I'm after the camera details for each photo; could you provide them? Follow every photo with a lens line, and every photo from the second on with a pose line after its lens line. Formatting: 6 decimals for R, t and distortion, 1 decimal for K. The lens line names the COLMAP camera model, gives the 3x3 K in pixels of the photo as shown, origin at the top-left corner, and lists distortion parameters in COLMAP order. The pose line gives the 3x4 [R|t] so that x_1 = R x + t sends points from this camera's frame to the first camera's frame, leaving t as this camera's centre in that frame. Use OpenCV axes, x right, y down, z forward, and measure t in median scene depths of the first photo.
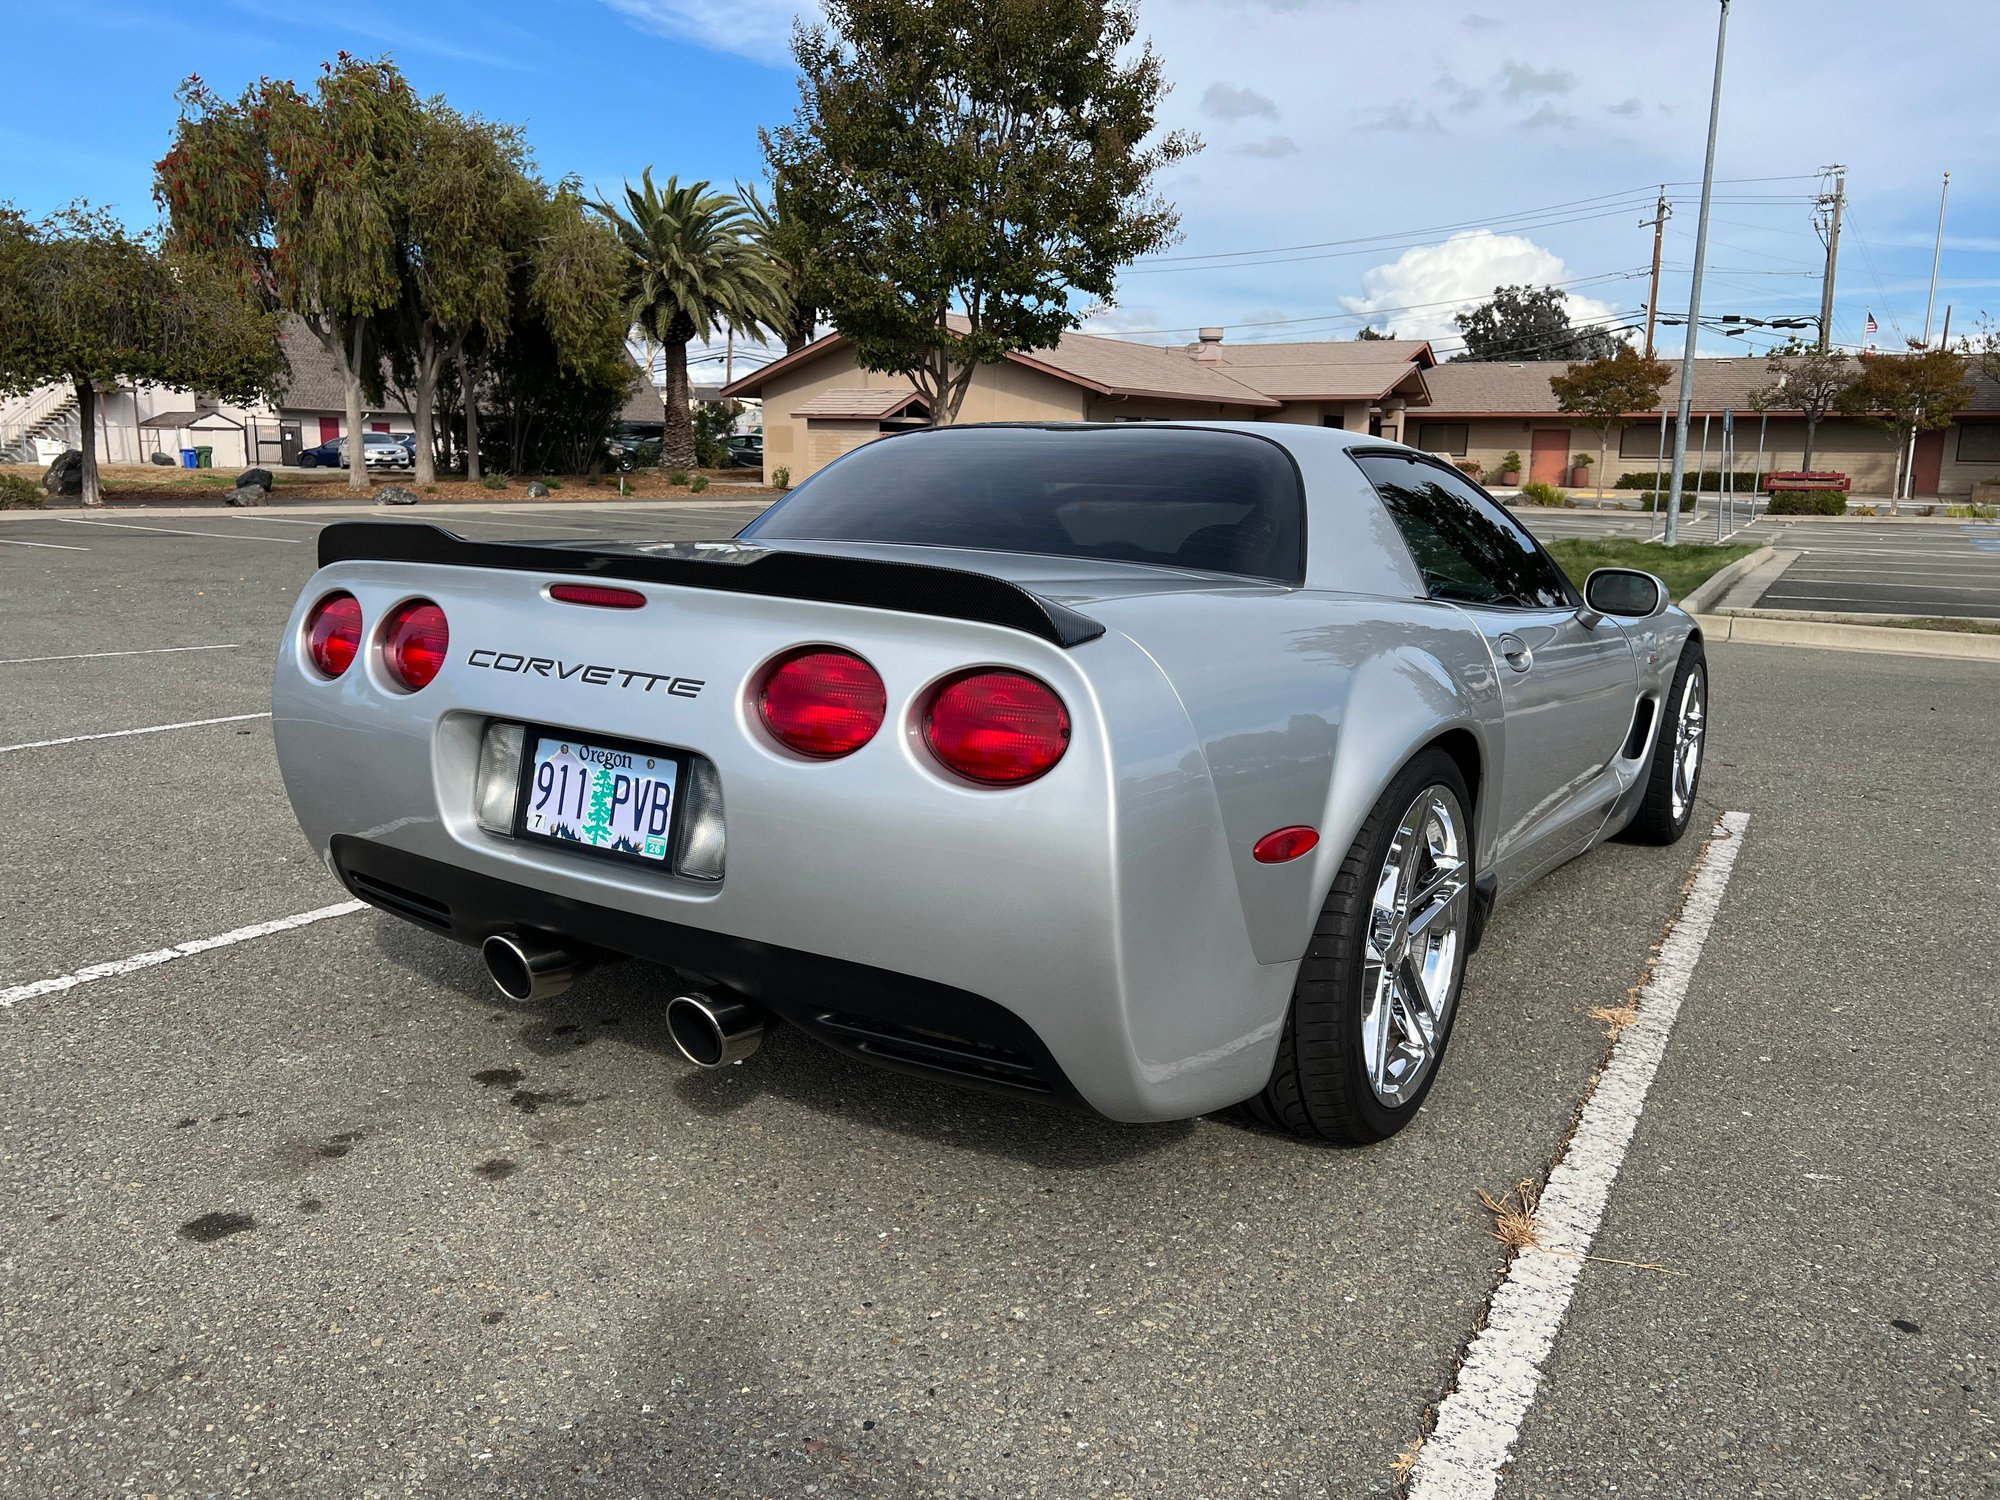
lens RADIAL K [[1500.5, 0, 992.7], [0, 1500.5, 757.0], [0, 0, 1]] dist [0.038845, -0.035828]
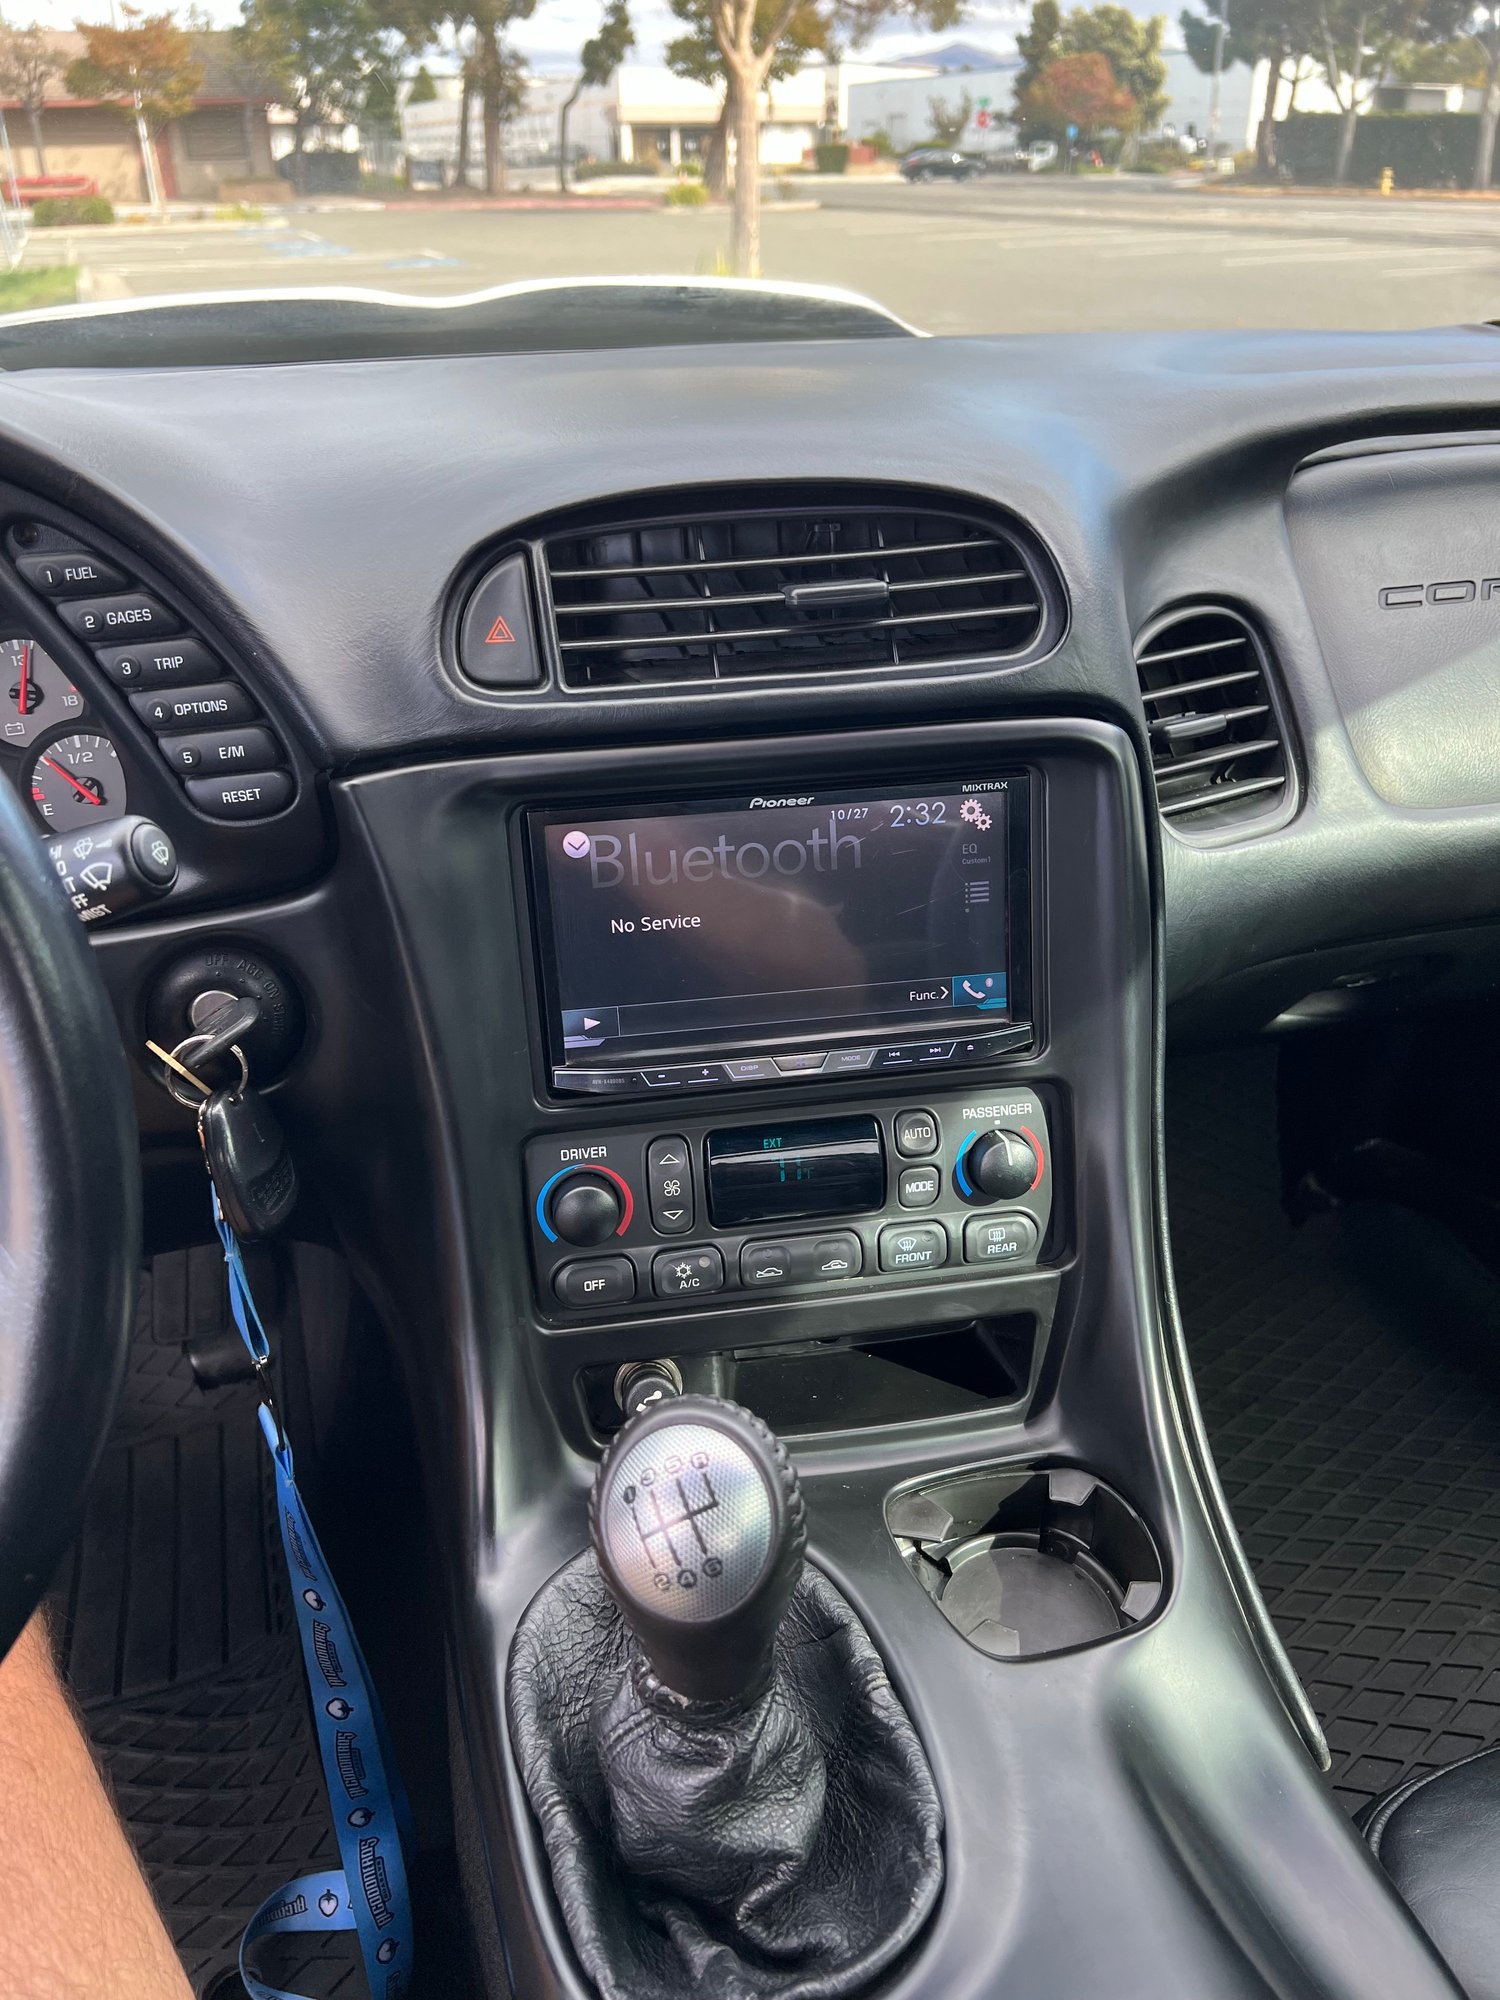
lens RADIAL K [[1519.8, 0, 725.8], [0, 1519.8, 1007.5], [0, 0, 1]] dist [0.056335, -0.080615]
pose [[0.635239, -0.391040, 0.666002, 0.016100], [0.173420, 0.912545, 0.370388, -0.016615], [-0.752594, -0.119787, 0.647498, 0.123967]]
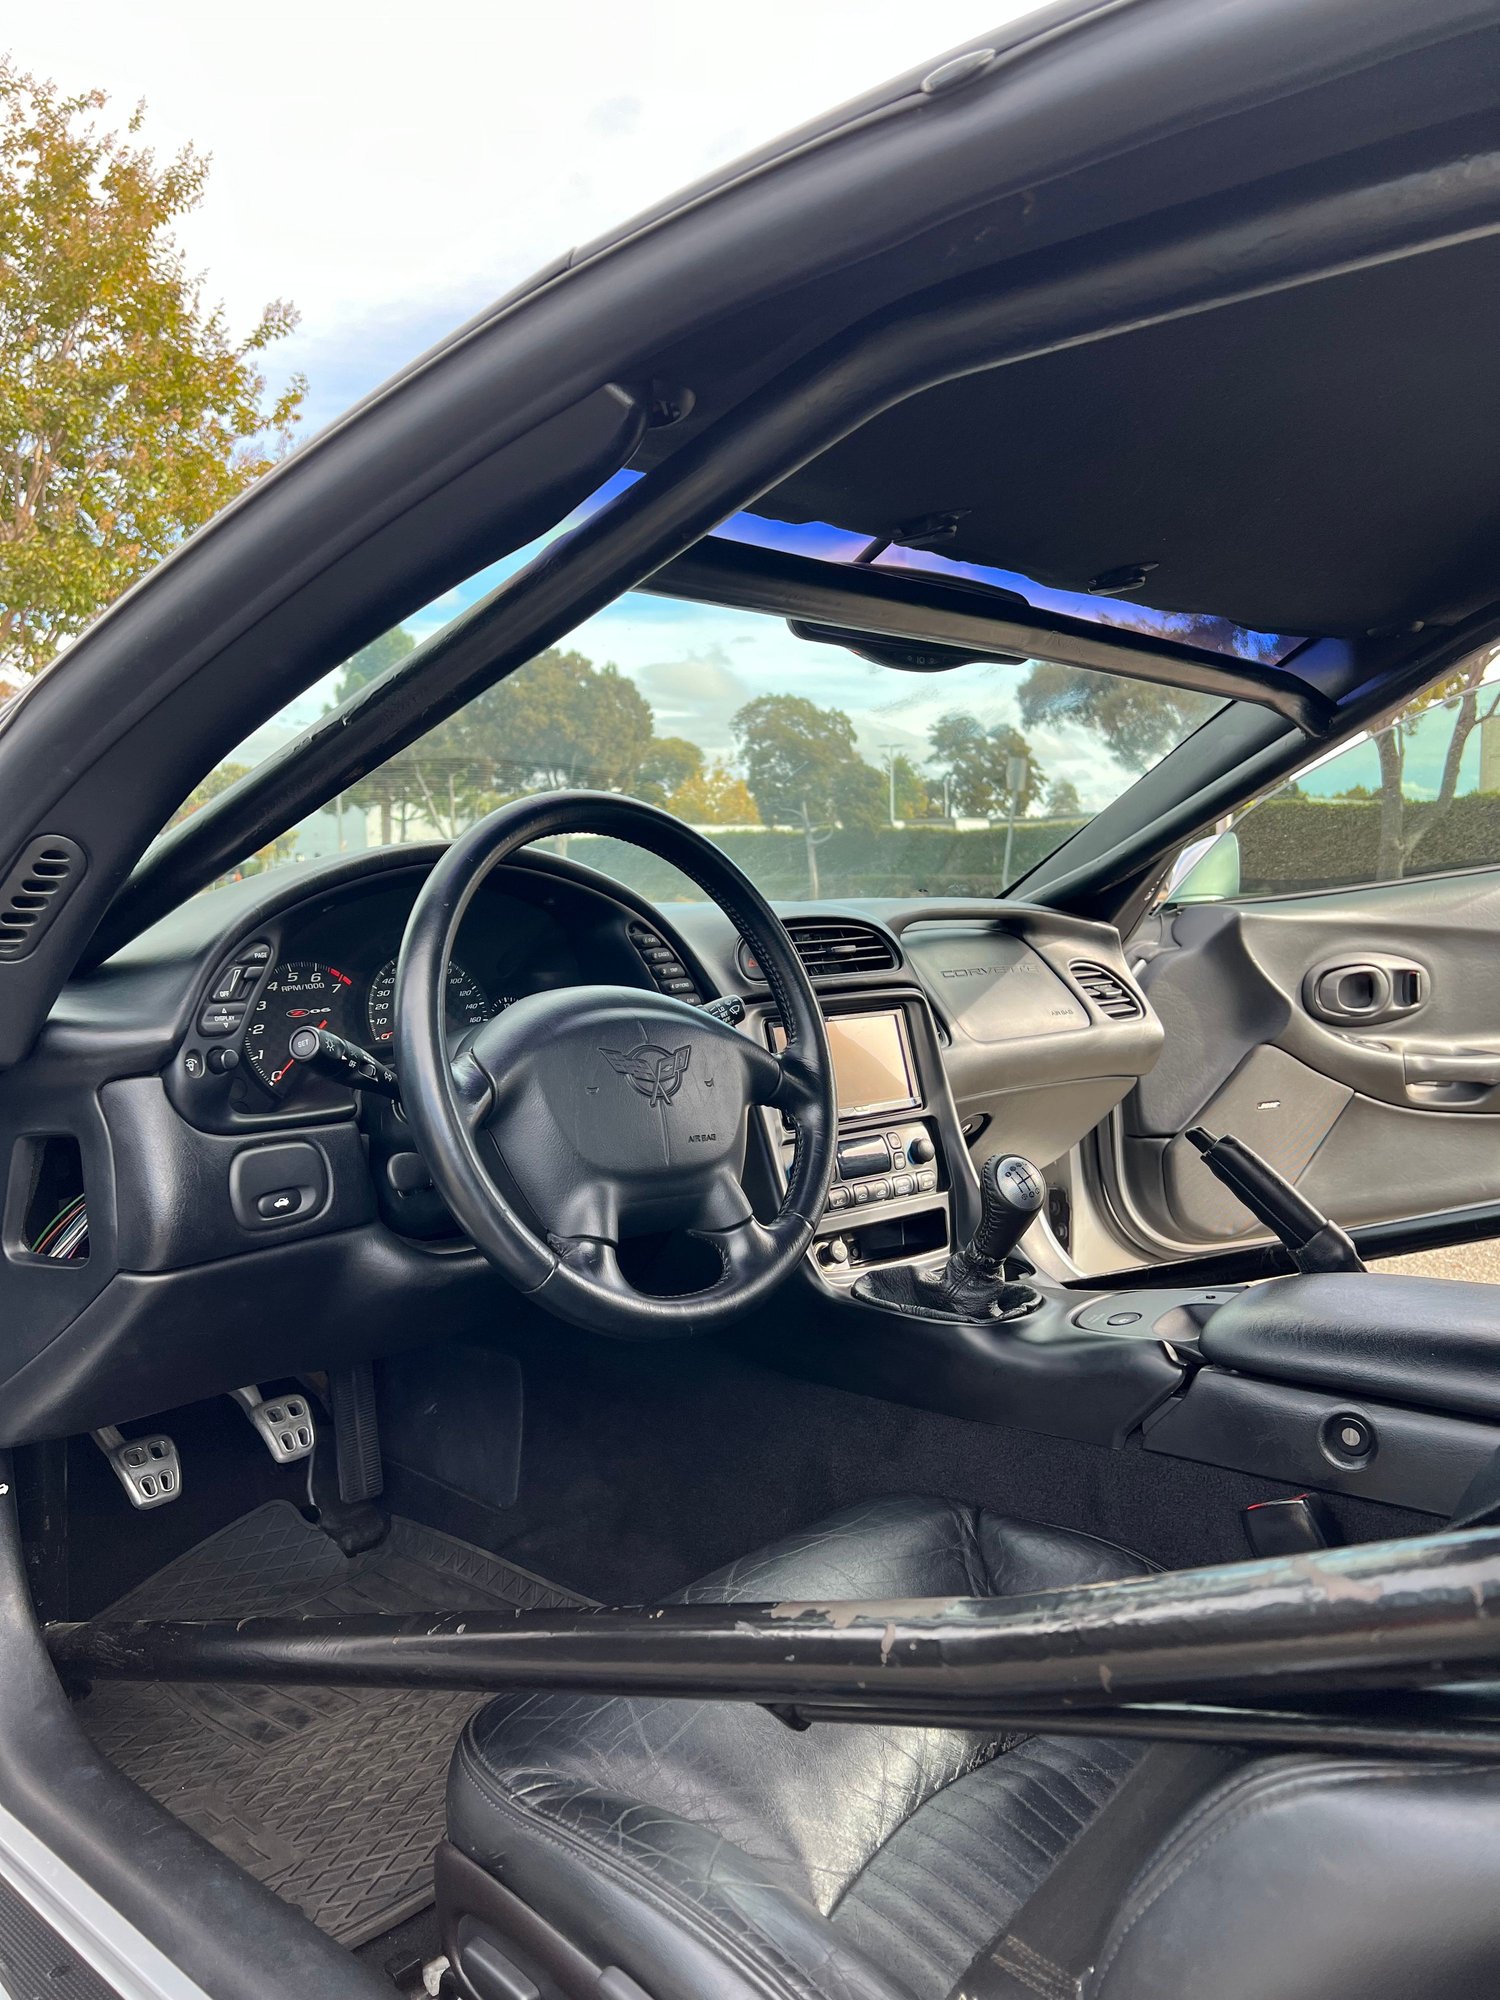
lens RADIAL K [[1519.8, 0, 725.8], [0, 1519.8, 1007.5], [0, 0, 1]] dist [0.056335, -0.080615]
pose [[0.166545, -0.103789, 0.980556, -0.020520], [0.213000, 0.974753, 0.066997, -0.016602], [-0.962753, 0.197700, 0.184448, 0.129553]]
